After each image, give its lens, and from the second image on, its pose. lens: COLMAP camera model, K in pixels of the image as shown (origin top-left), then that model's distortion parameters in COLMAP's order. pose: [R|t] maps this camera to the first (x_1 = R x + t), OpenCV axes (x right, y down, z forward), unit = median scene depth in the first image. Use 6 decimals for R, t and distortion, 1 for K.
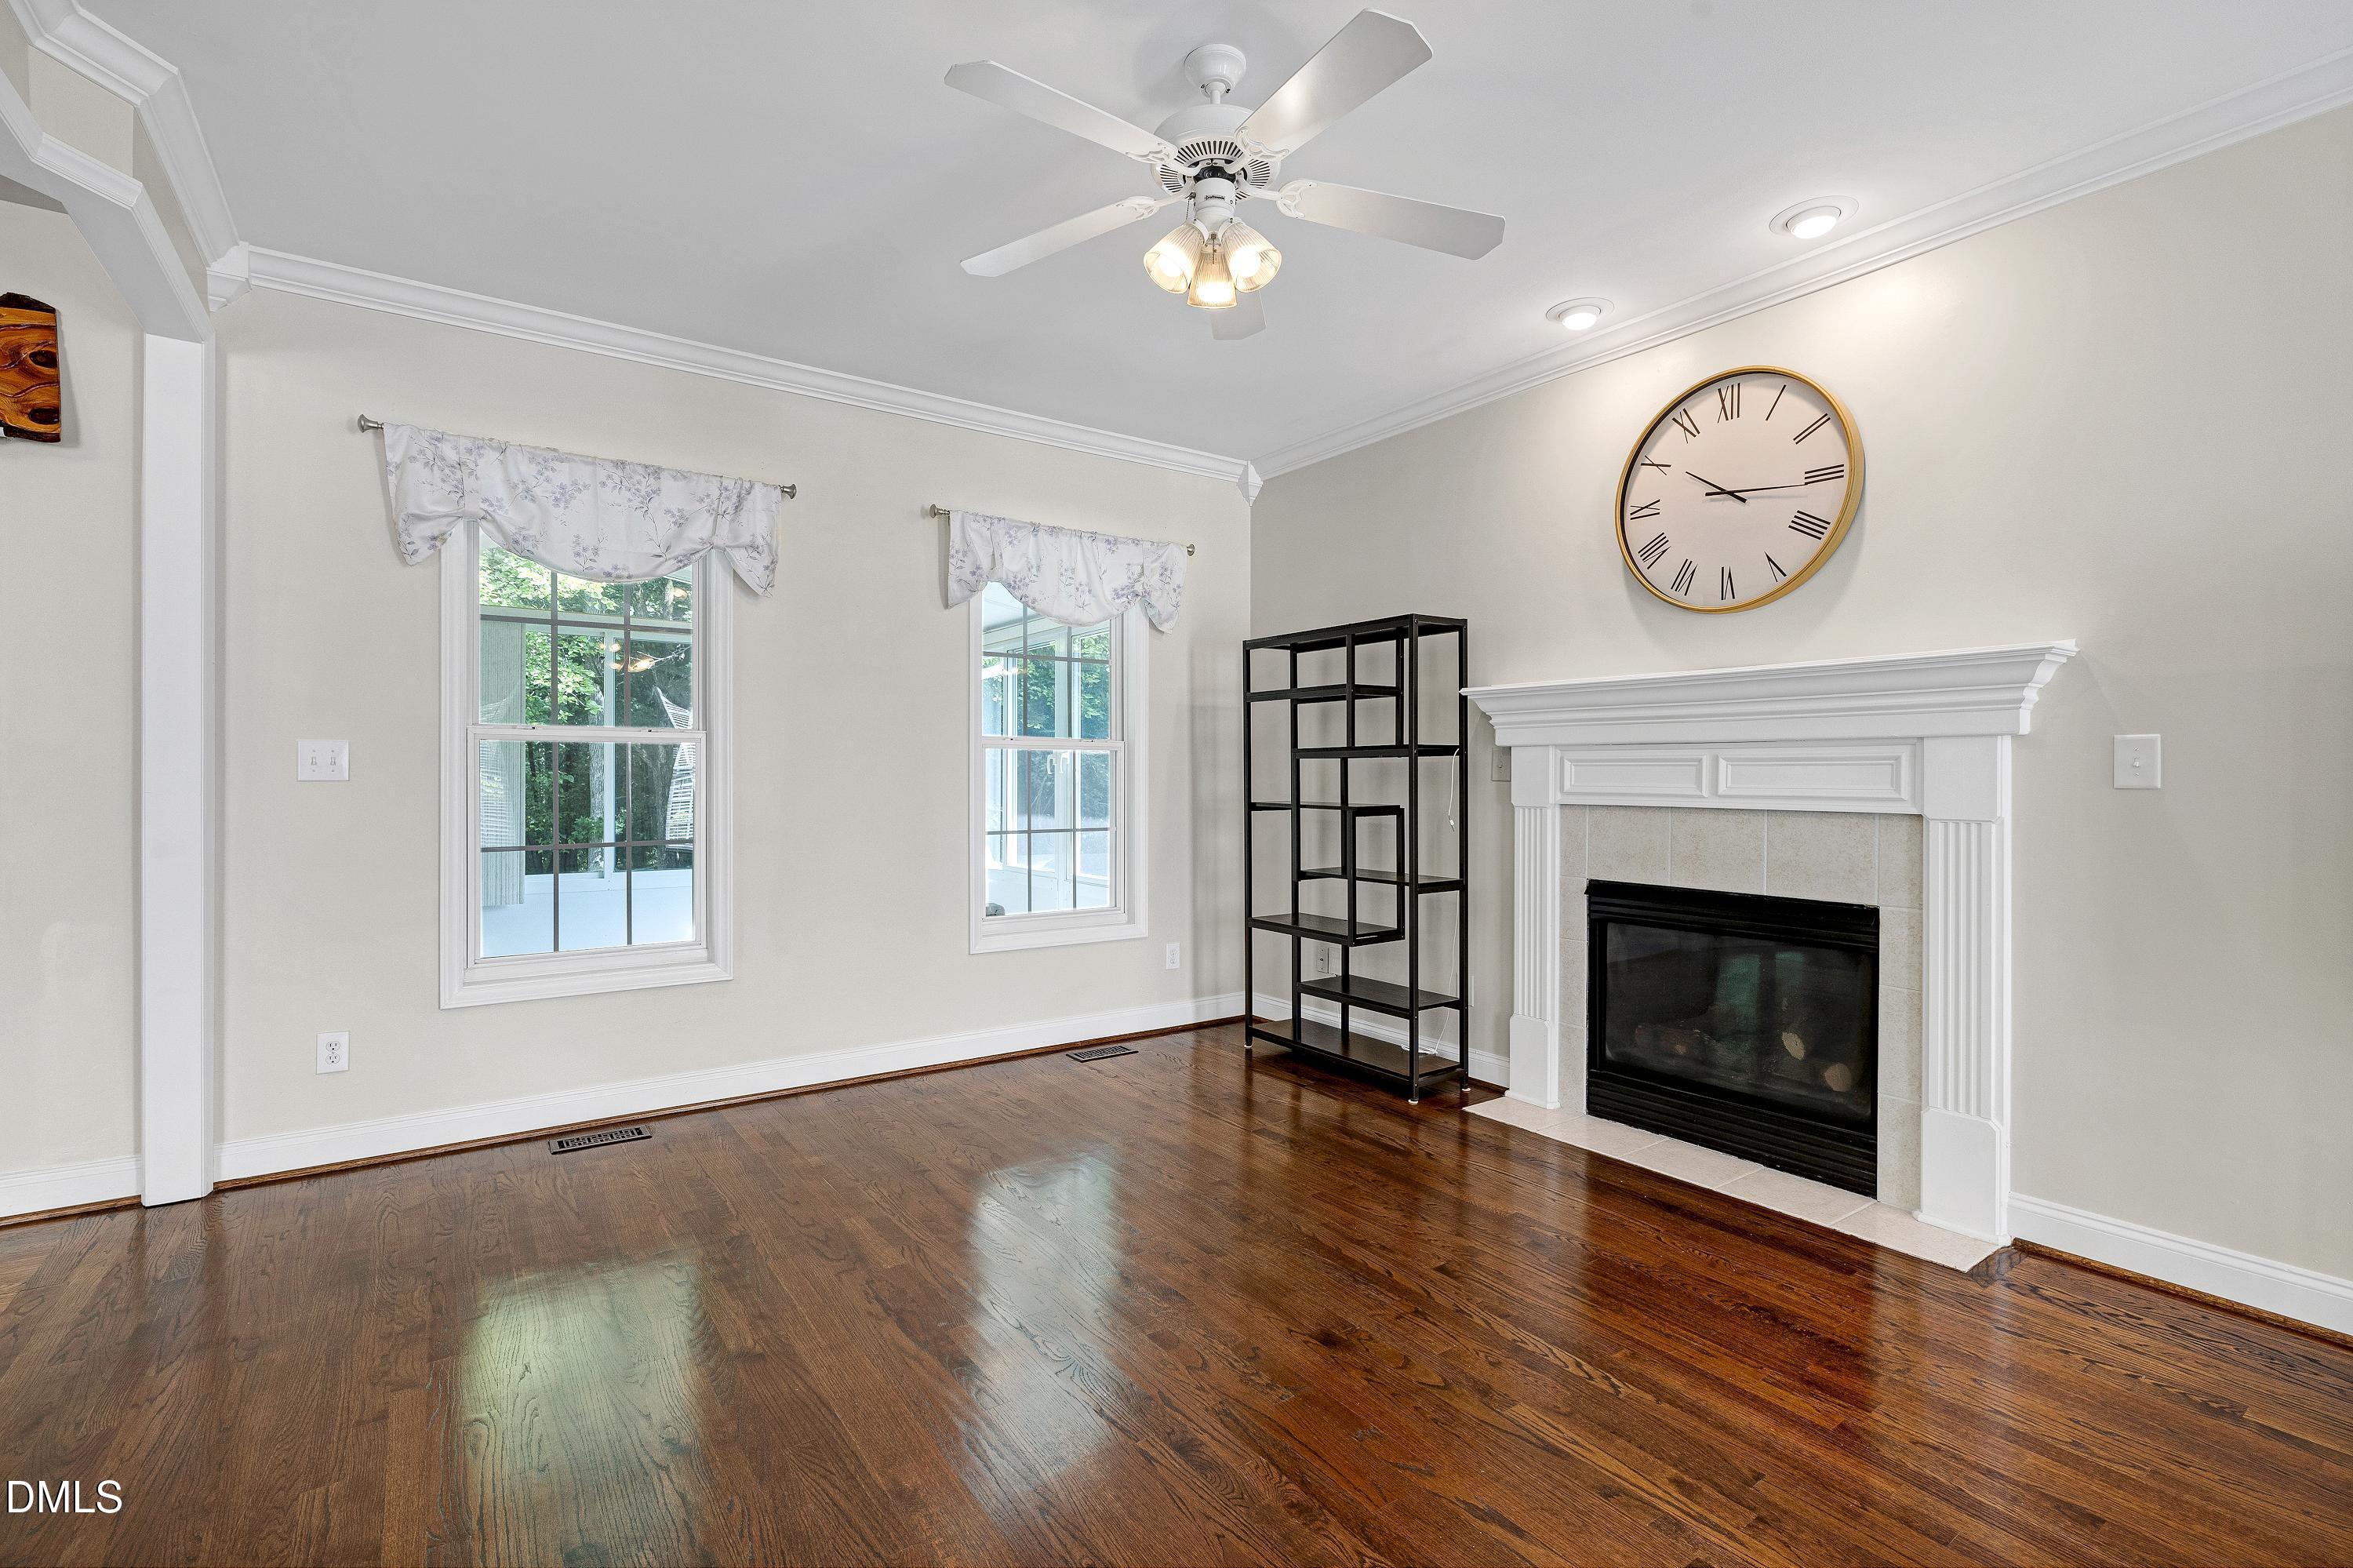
lens RADIAL K [[1053.8, 0, 1185.9], [0, 1053.8, 778.1], [0, 0, 1]] dist [-0.007892, 0.001813]
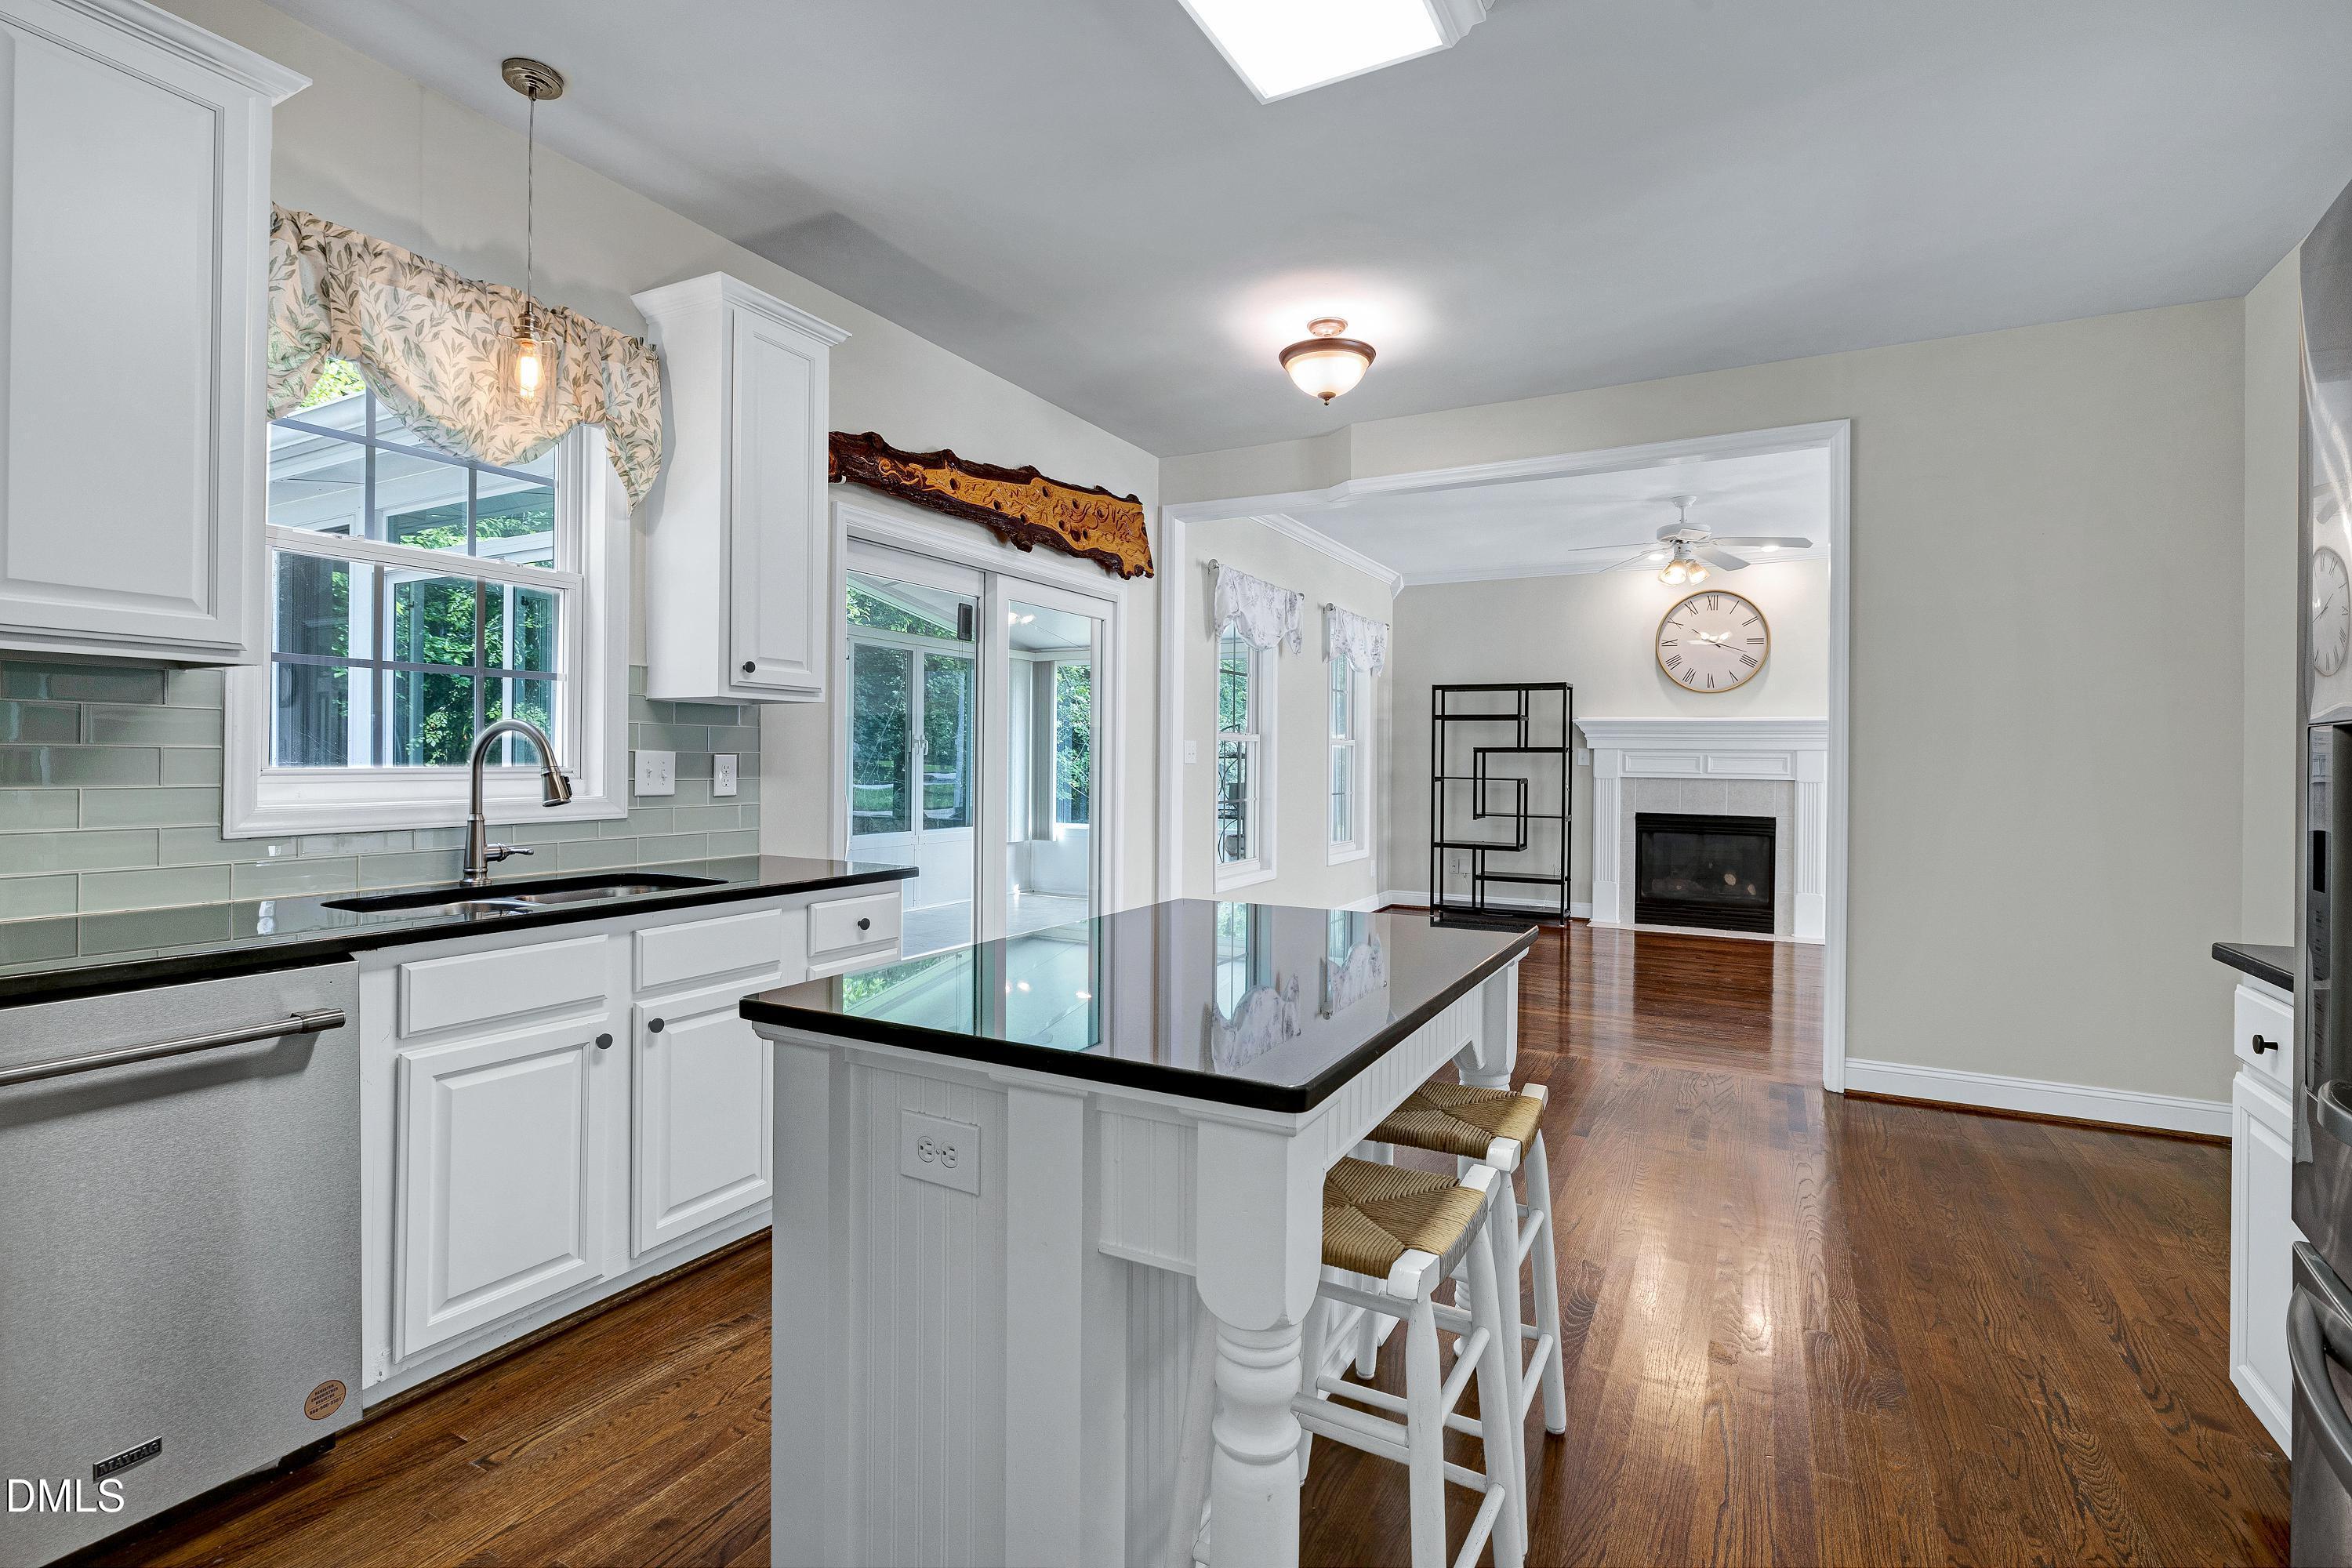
lens RADIAL K [[1115.0, 0, 1196.2], [0, 1115.0, 753.8], [0, 0, 1]] dist [0.000077, -0.000461]
pose [[0.887499, 0.009436, 0.460713, -1.464415], [-0.008942, 0.999955, -0.003254, -0.006763], [-0.460723, -0.001232, 0.887543, -0.591789]]
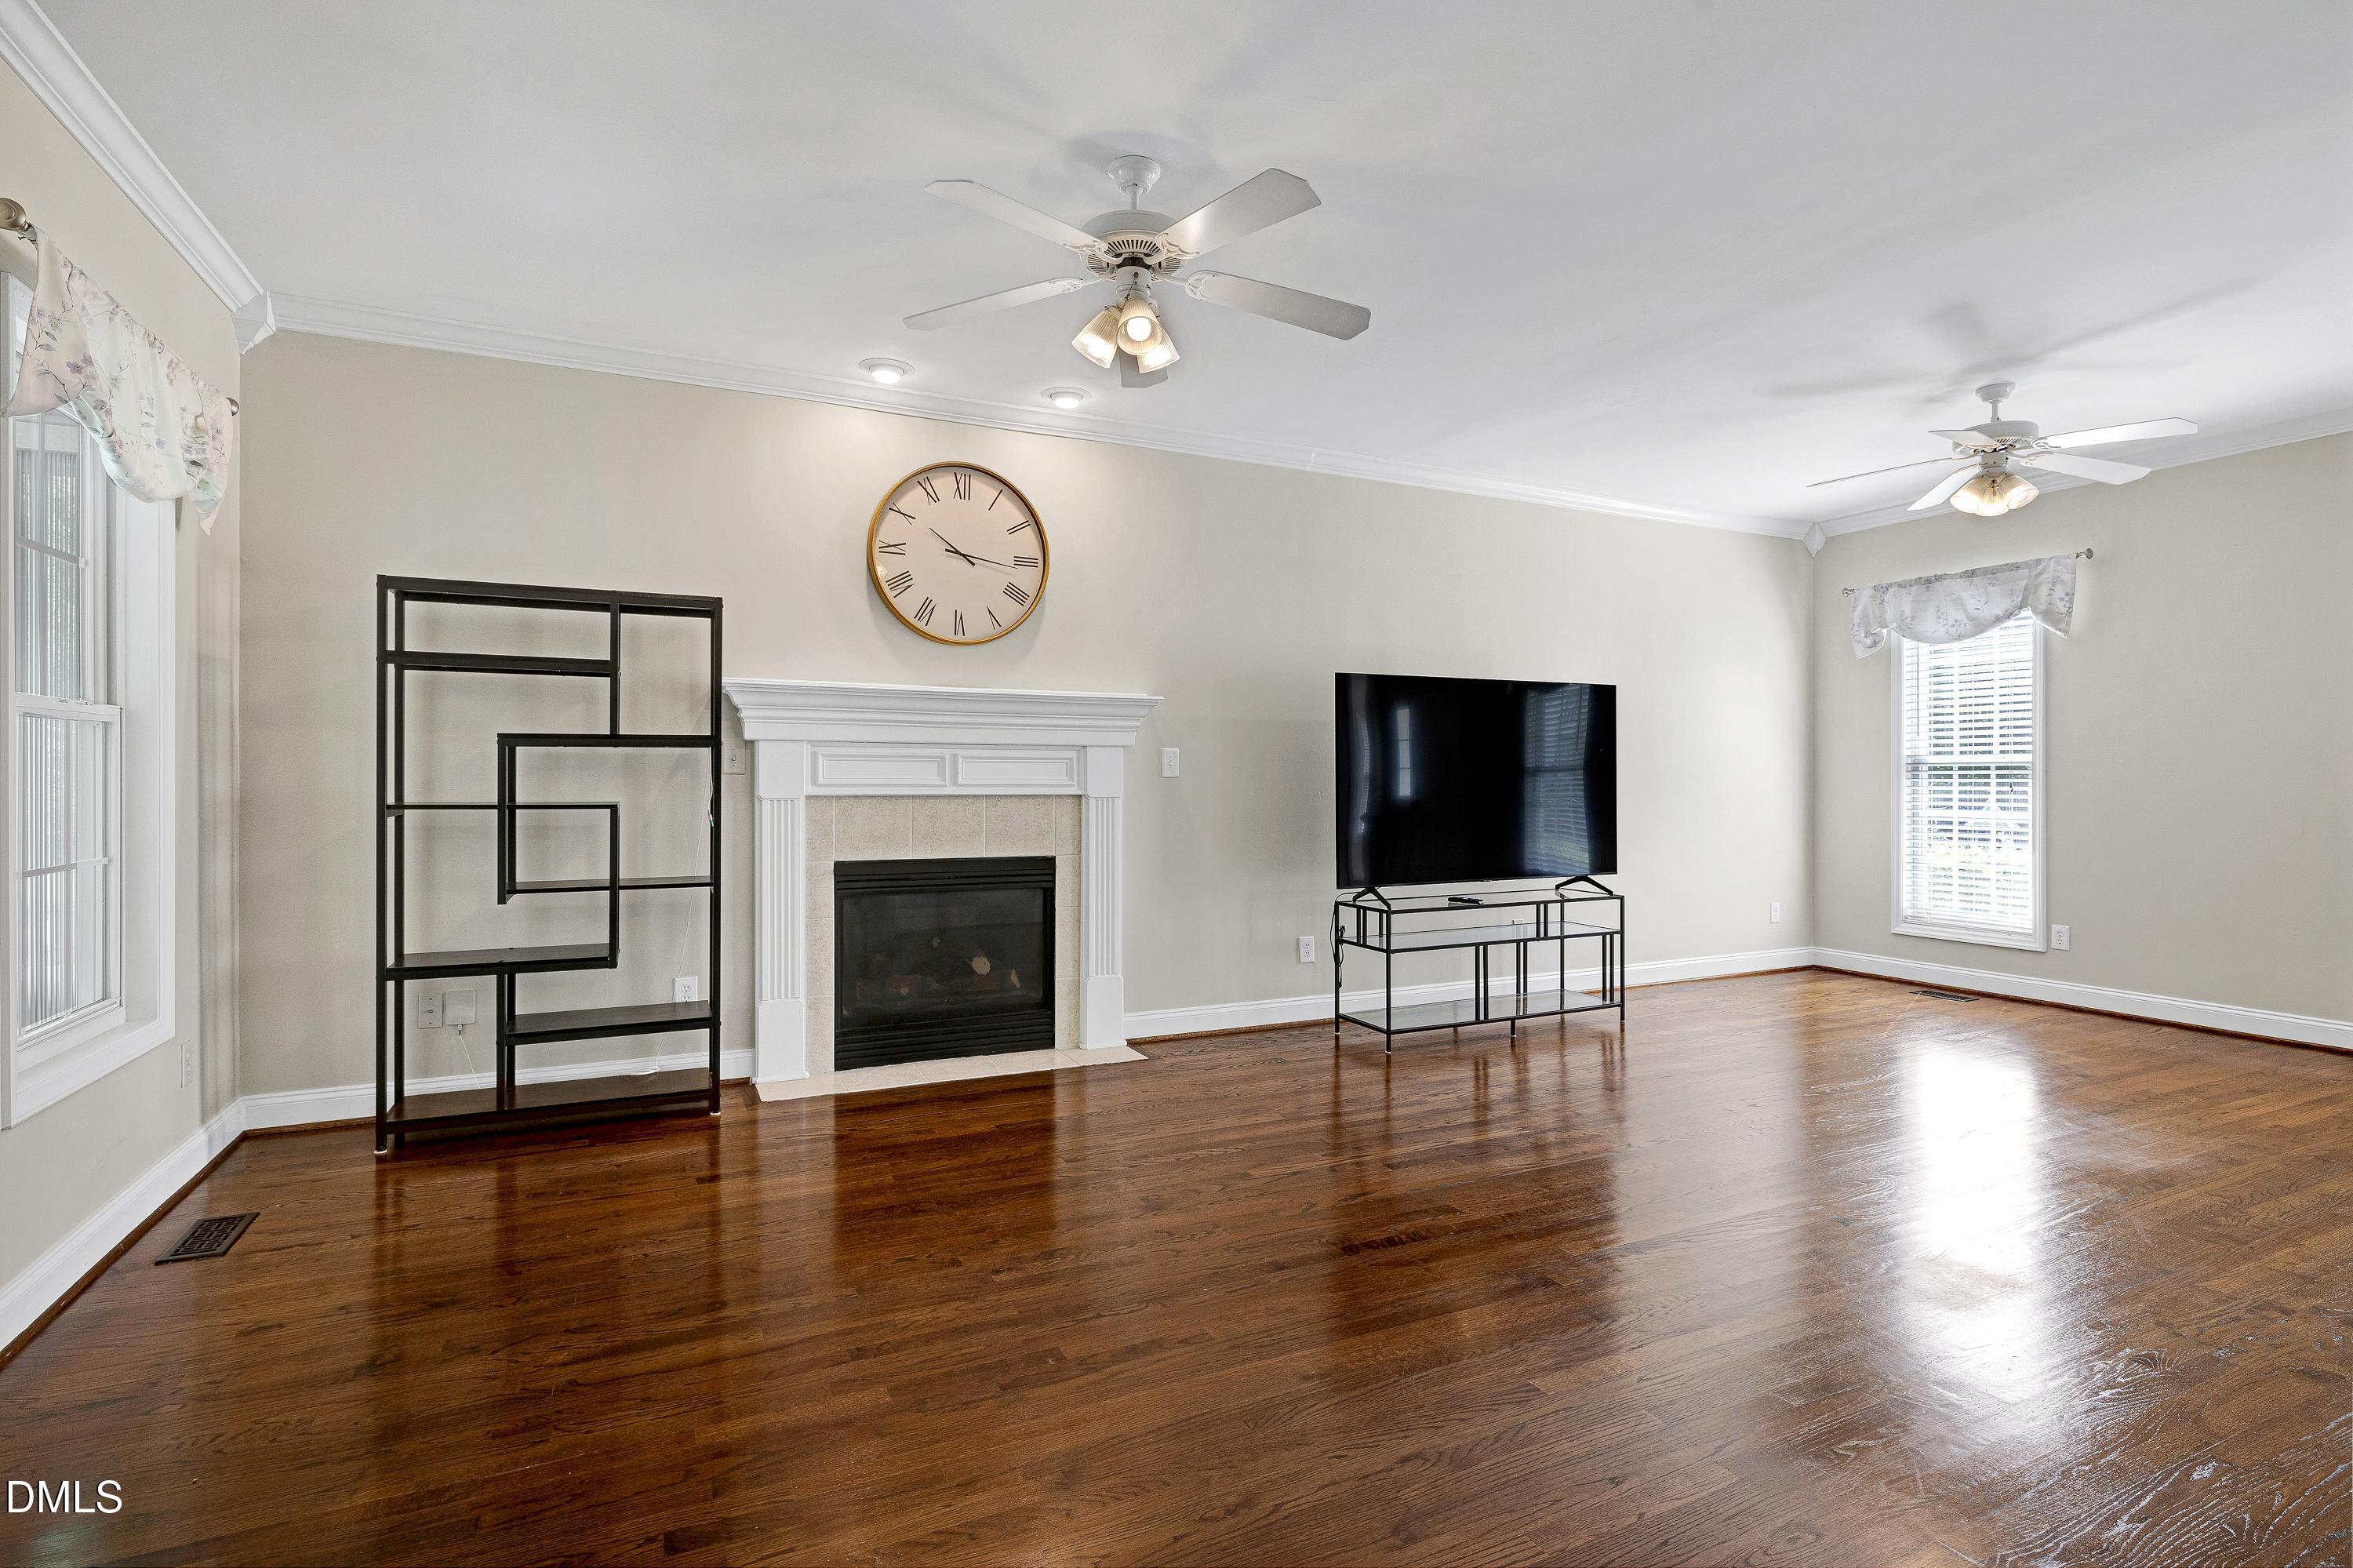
lens RADIAL K [[1115.5, 0, 1153.8], [0, 1115.5, 773.6], [0, 0, 1]] dist [0.000077, -0.000461]
pose [[0.188608, -0.001986, 0.982050, -0.734647], [-0.001093, 0.999997, 0.002232, -0.000522], [-0.982052, -0.001494, 0.188605, 0.452474]]
